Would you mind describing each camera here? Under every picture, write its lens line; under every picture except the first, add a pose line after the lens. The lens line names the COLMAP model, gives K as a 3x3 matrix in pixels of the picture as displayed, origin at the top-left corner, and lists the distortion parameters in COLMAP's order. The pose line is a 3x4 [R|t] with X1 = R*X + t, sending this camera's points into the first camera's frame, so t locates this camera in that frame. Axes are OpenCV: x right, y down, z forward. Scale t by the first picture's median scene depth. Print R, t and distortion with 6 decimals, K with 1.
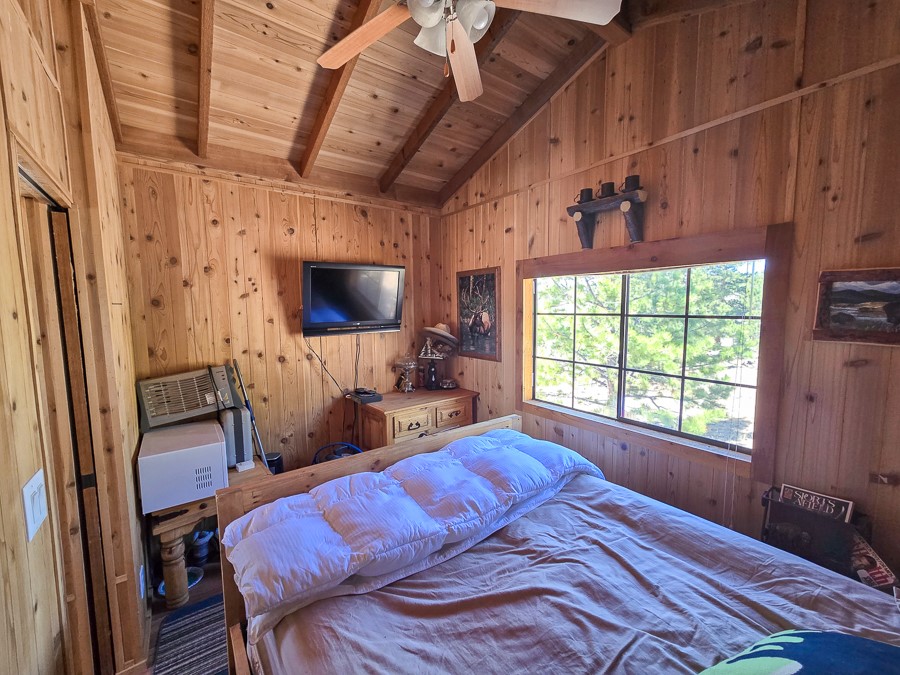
lens RADIAL K [[366.1, 0, 447.4], [0, 366.1, 342.5], [0, 0, 1]] dist [0.001306, -0.000029]
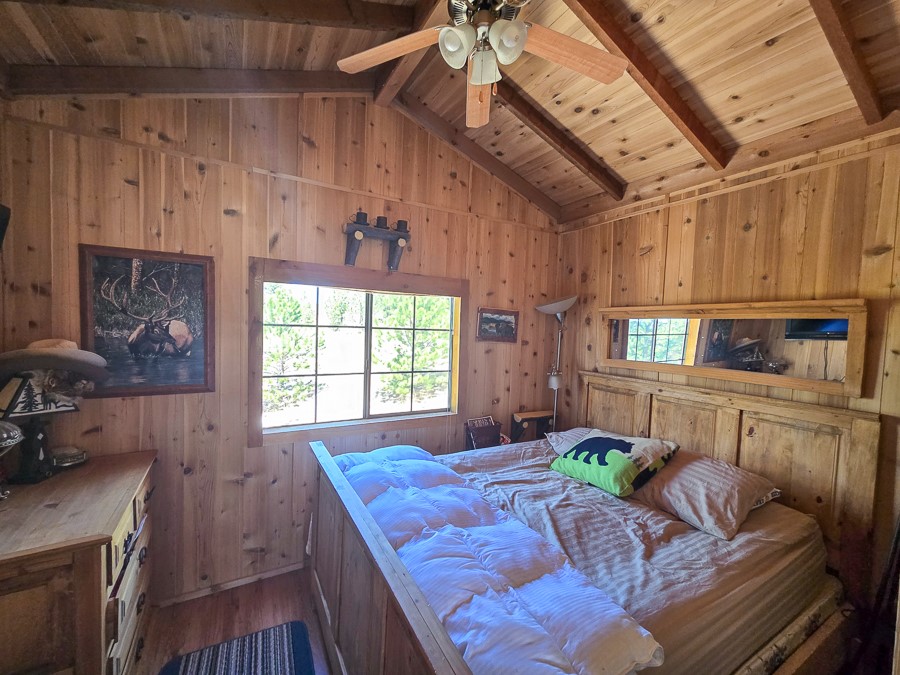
lens RADIAL K [[366.1, 0, 447.4], [0, 366.1, 342.5], [0, 0, 1]] dist [0.001306, -0.000029]
pose [[0.124808, -0.035696, 0.991539, -0.640653], [0.060391, 0.997773, 0.028318, -0.043563], [-0.990341, 0.056346, 0.126686, 0.584156]]
